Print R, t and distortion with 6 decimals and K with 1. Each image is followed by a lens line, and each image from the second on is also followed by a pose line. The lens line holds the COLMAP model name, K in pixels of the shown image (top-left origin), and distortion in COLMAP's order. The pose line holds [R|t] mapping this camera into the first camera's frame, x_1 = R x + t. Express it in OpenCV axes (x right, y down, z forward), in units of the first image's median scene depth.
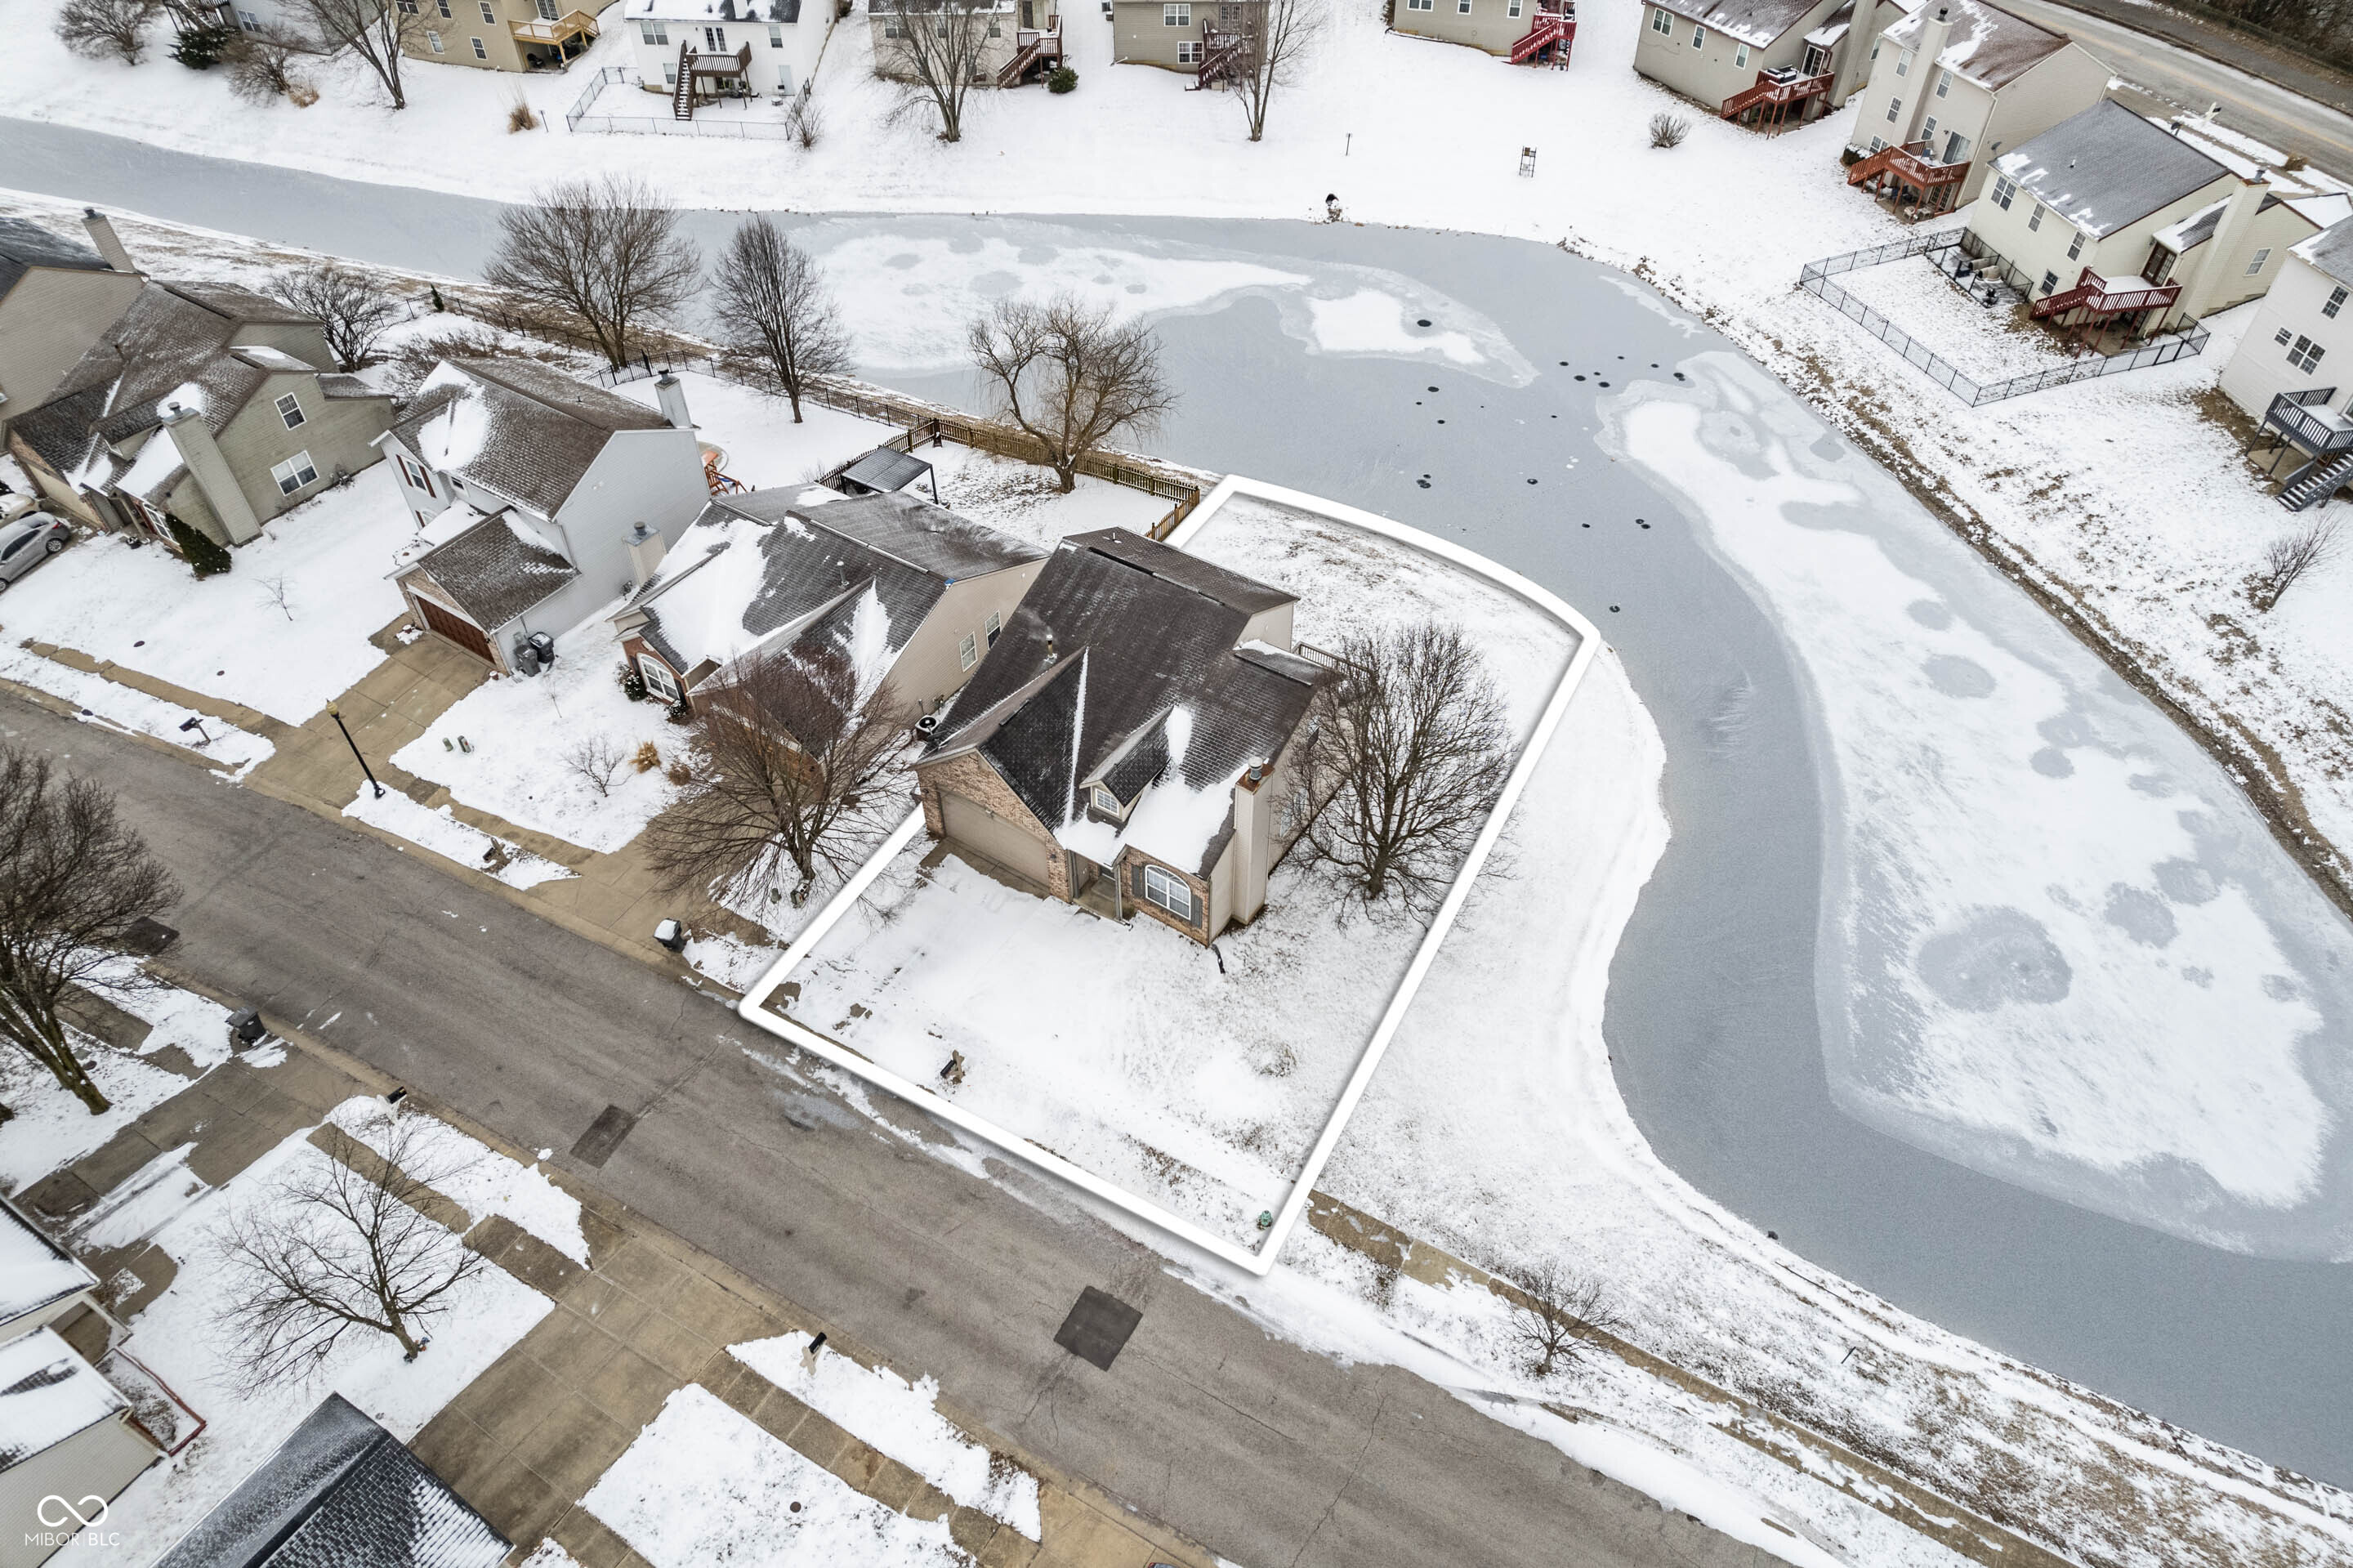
lens RADIAL K [[1546.0, 0, 1201.1], [0, 1546.0, 758.6], [0, 0, 1]] dist [-0.077207, 0.075781]
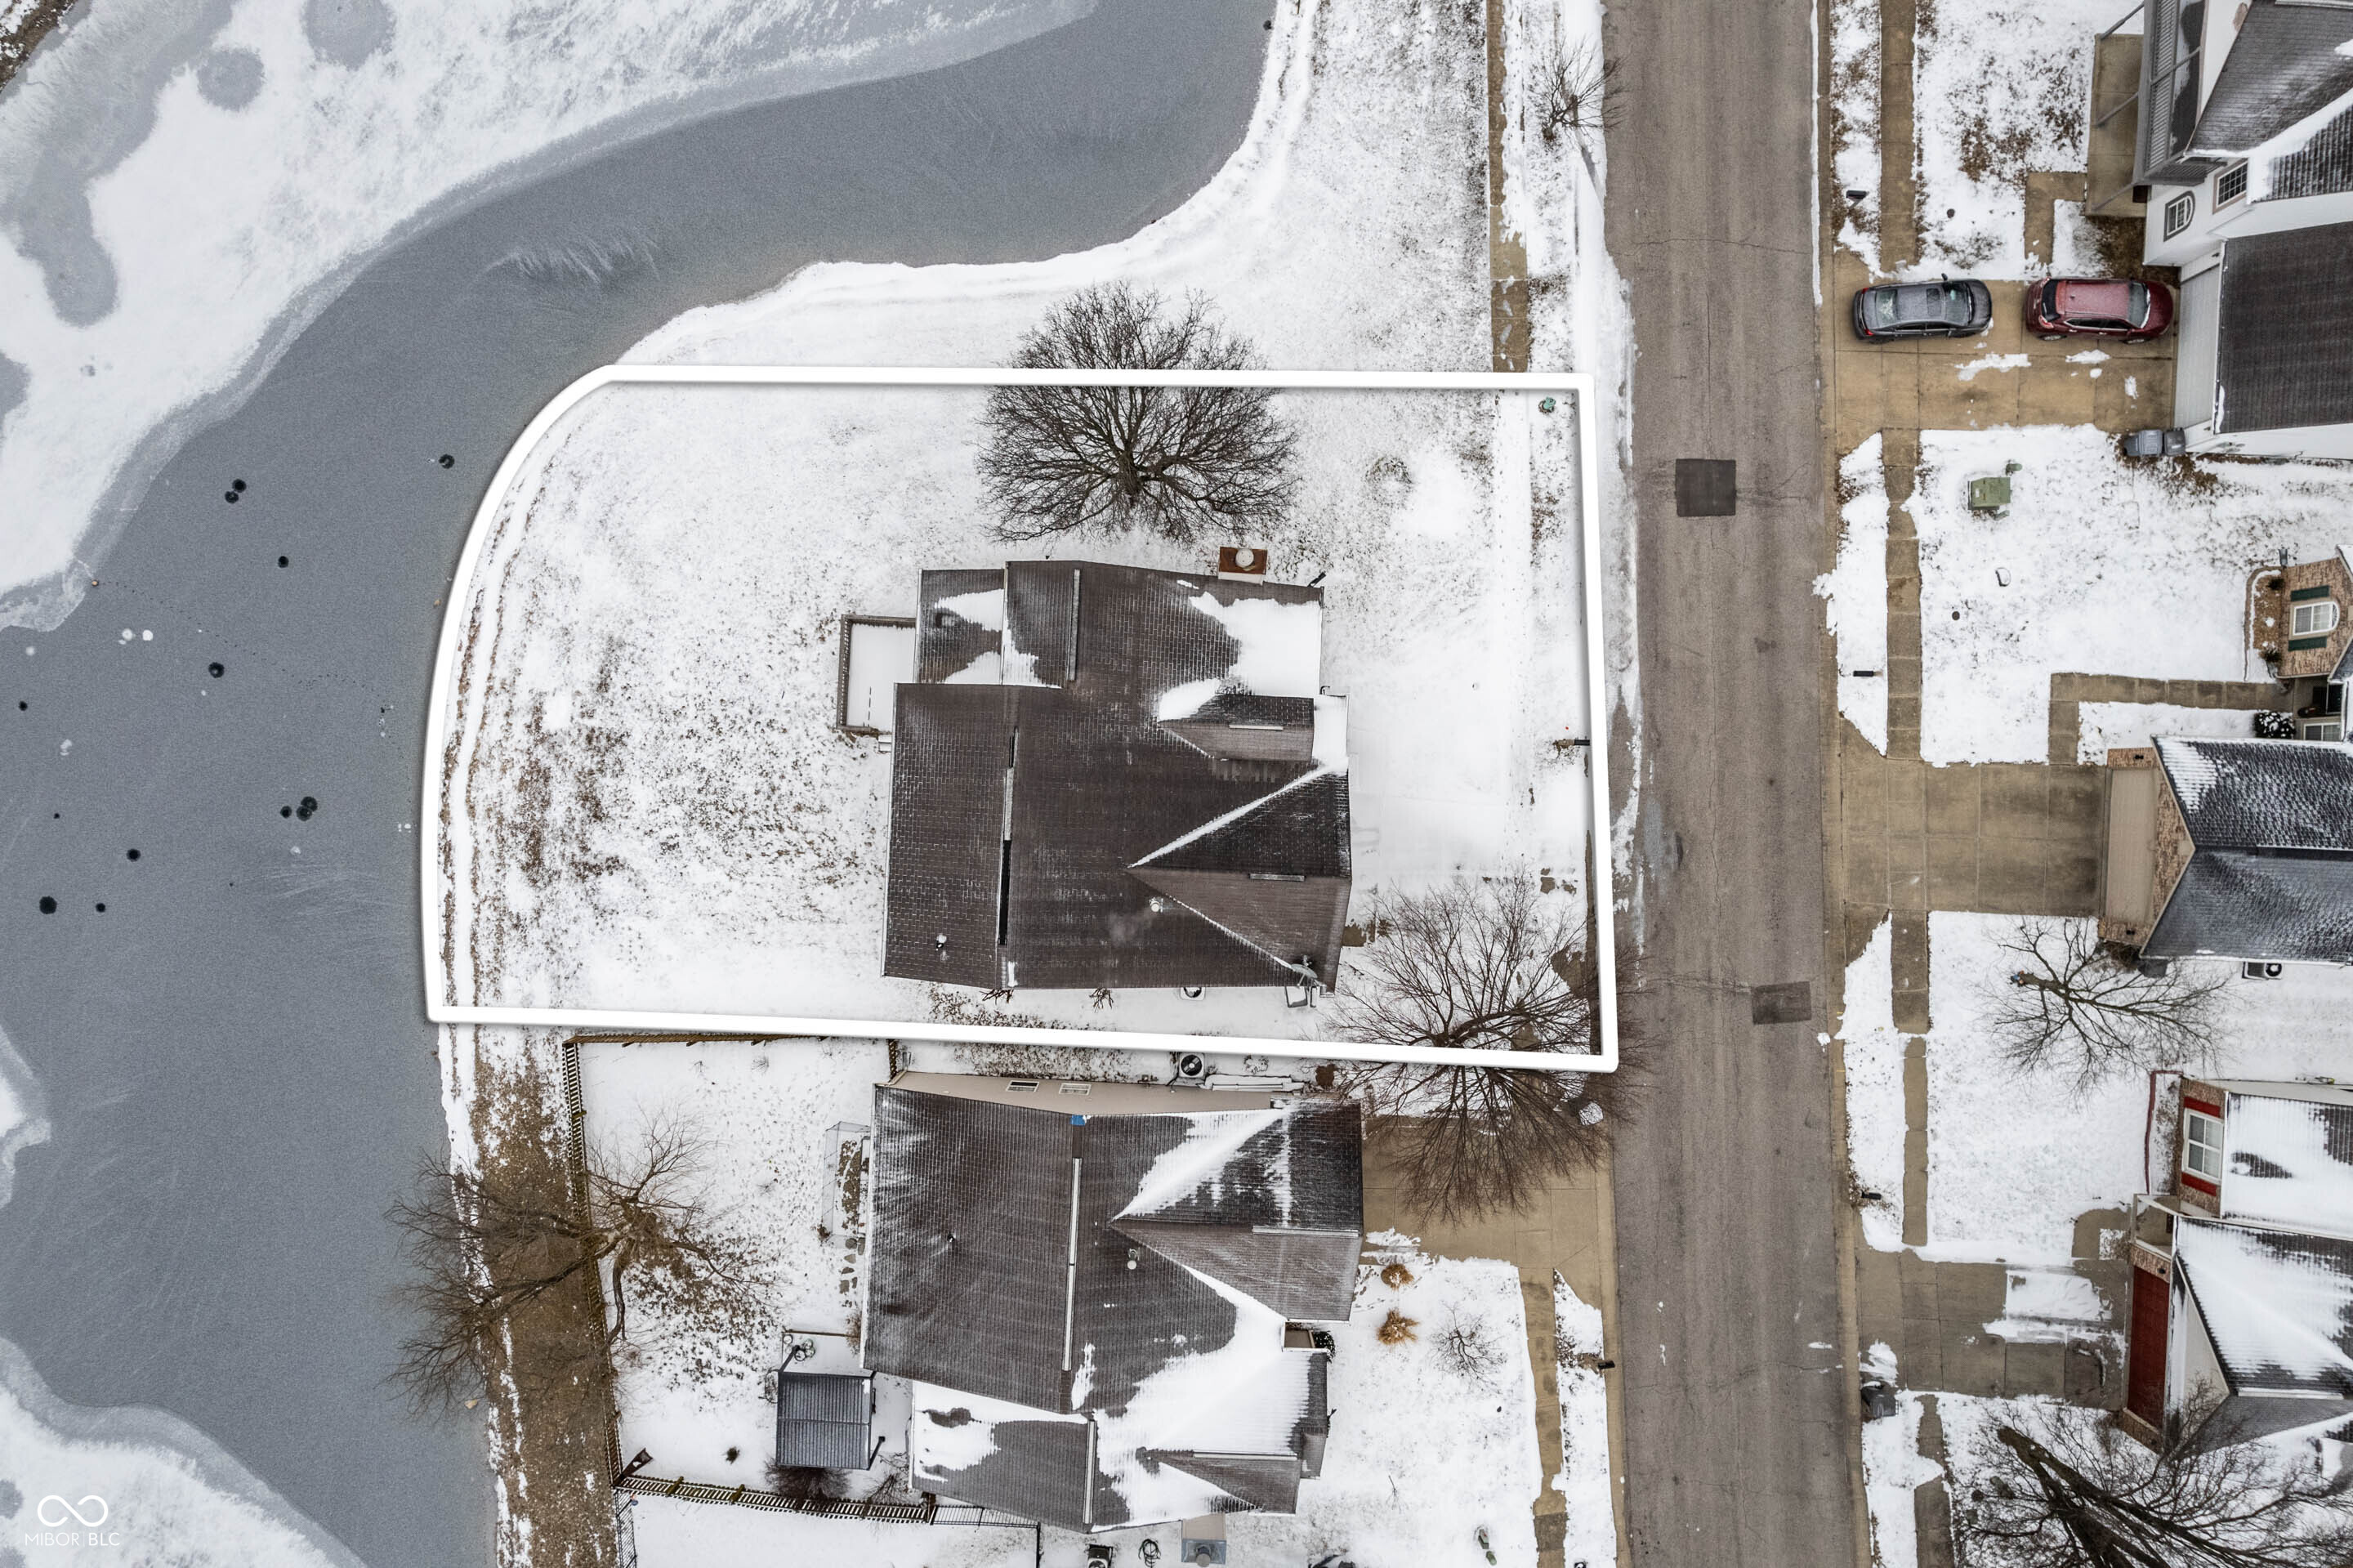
lens RADIAL K [[1524.0, 0, 1223.4], [0, 1524.0, 778.3], [0, 0, 1]] dist [-0.077024, 0.068607]
pose [[-0.497969, -0.867004, -0.018196, -0.049808], [0.591361, -0.354849, 0.724137, -0.657945], [-0.634286, 0.349837, 0.689416, 0.474291]]
